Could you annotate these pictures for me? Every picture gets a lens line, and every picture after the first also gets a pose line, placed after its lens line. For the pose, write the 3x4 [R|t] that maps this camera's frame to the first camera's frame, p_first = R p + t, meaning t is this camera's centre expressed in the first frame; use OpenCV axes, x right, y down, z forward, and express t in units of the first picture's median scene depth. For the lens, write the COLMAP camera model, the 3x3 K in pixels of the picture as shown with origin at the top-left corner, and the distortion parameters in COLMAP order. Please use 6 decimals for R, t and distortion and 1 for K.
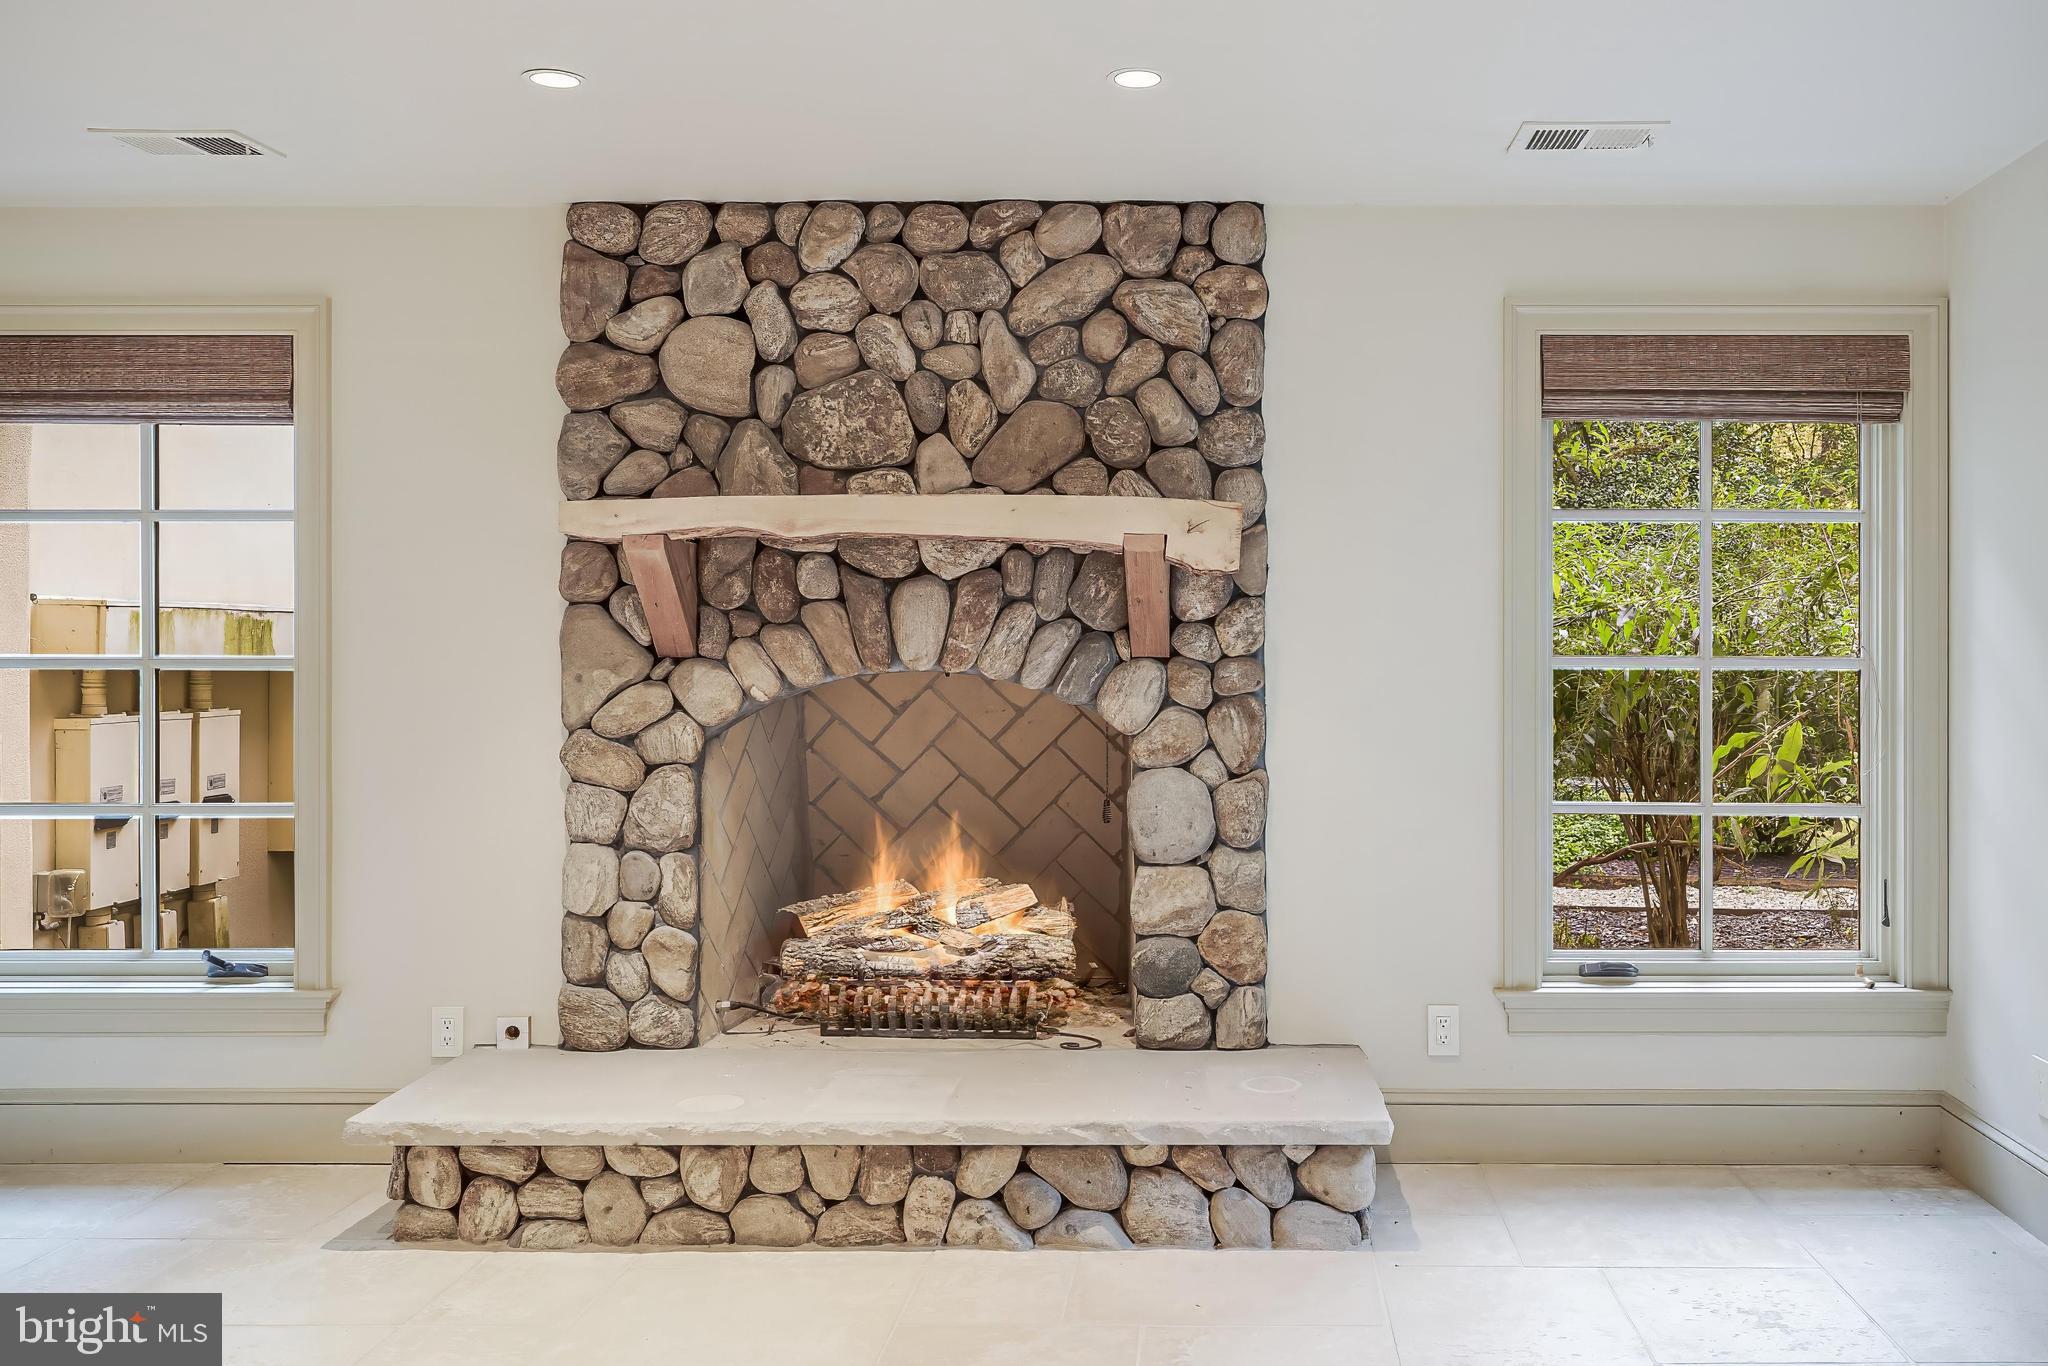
lens RADIAL K [[1679.6, 0, 1023.9], [0, 1679.6, 669.5], [0, 0, 1]] dist [-0.001178, -0.001014]
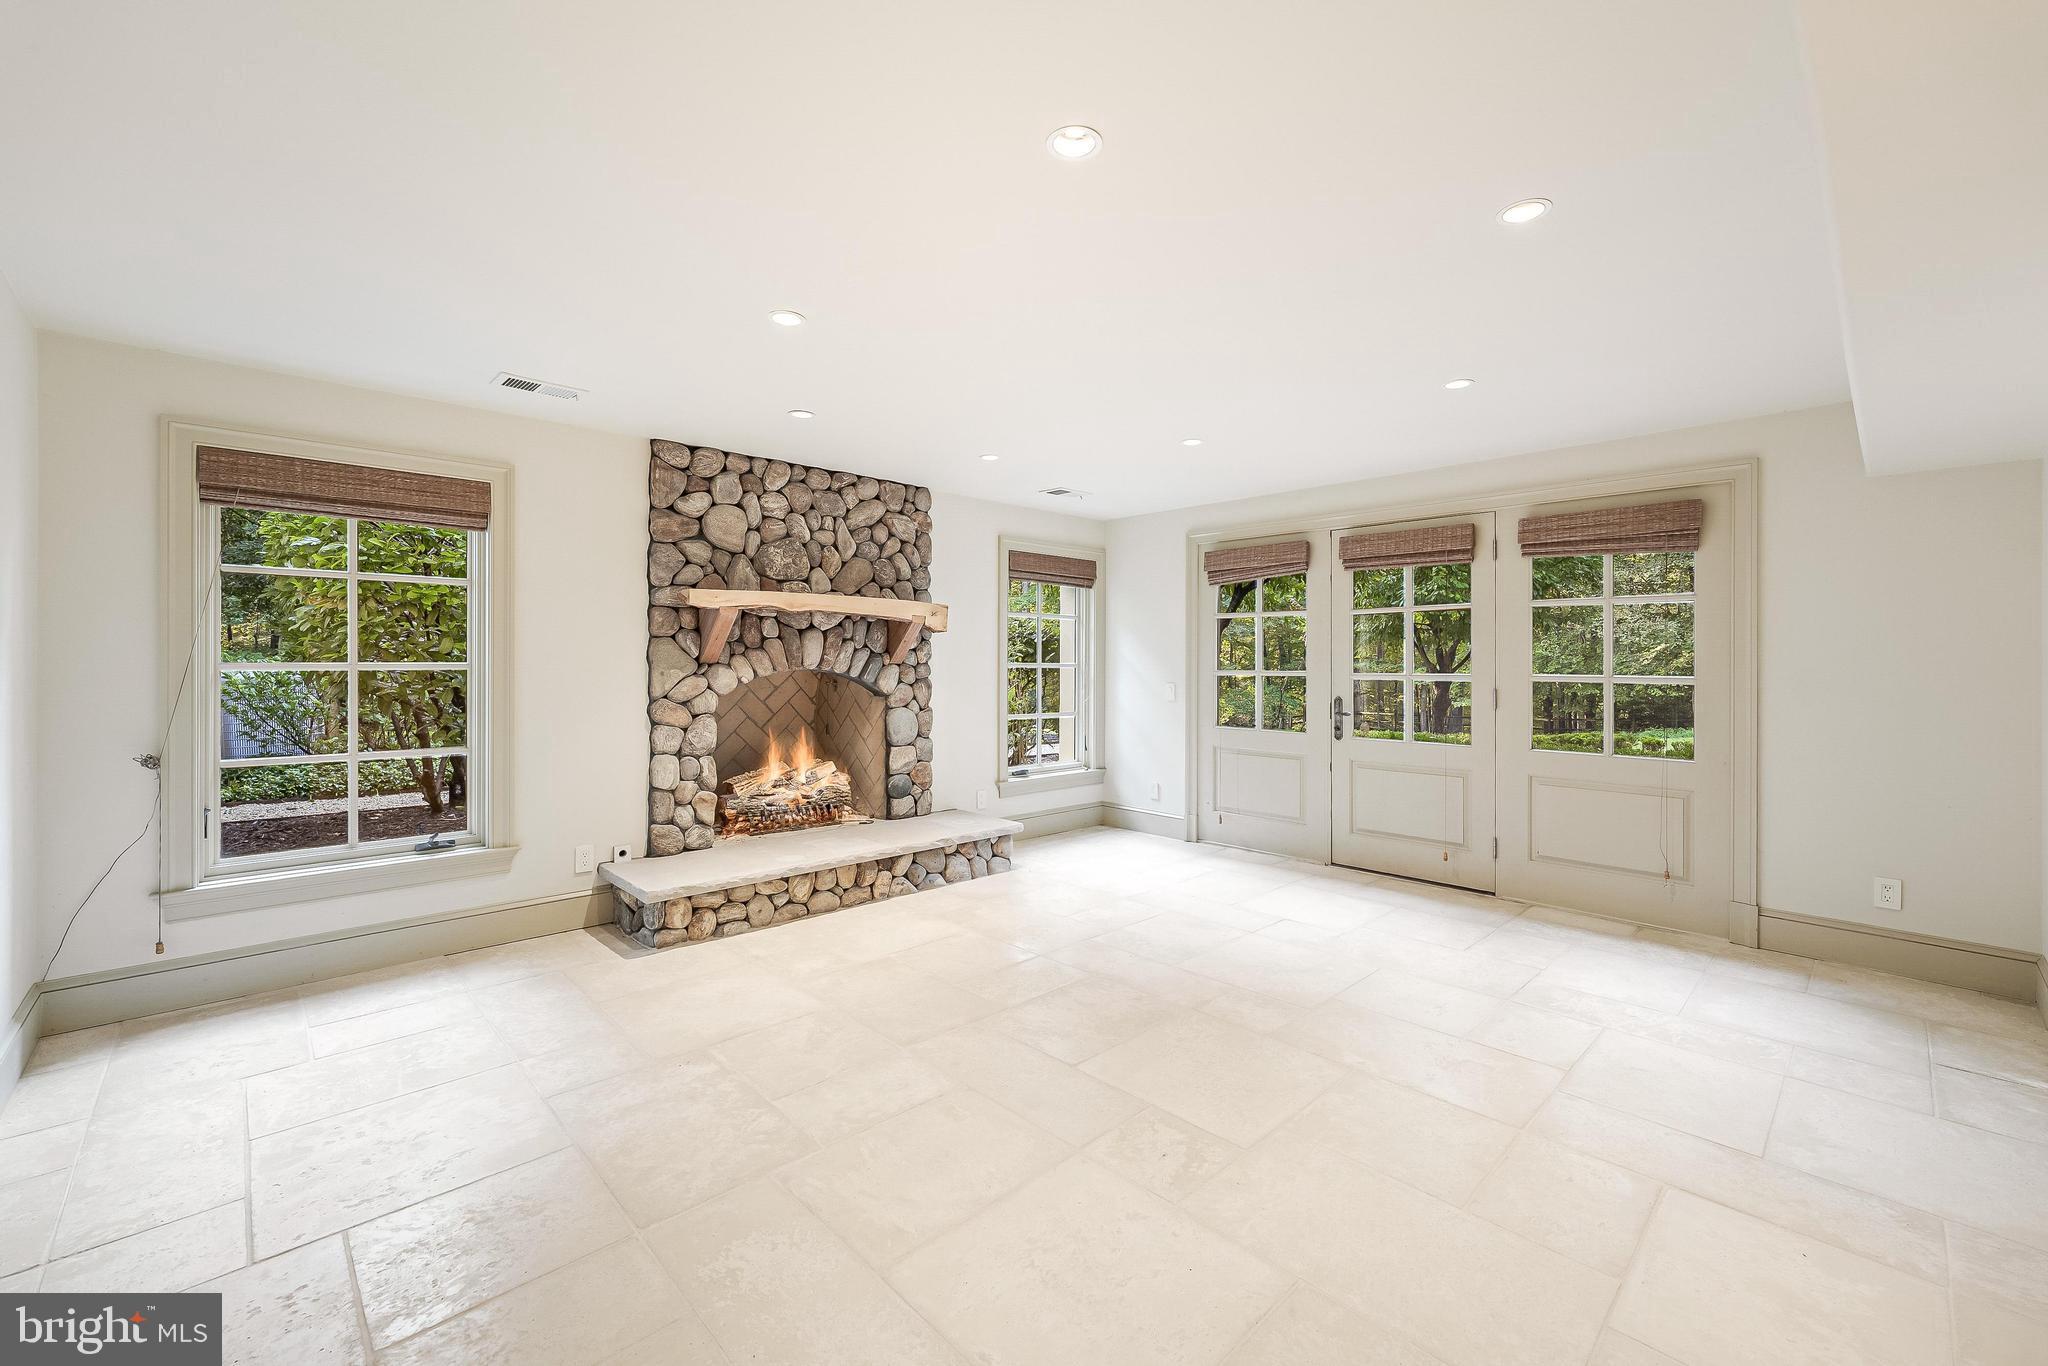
lens RADIAL K [[827.9, 0, 1022.9], [0, 827.9, 676.6], [0, 0, 1]] dist [0.009701, -0.000288]
pose [[0.727831, -0.010078, 0.685683, -0.637341], [0.007019, 0.999949, 0.007246, 0.004650], [-0.685721, -0.000461, 0.727864, -0.032469]]
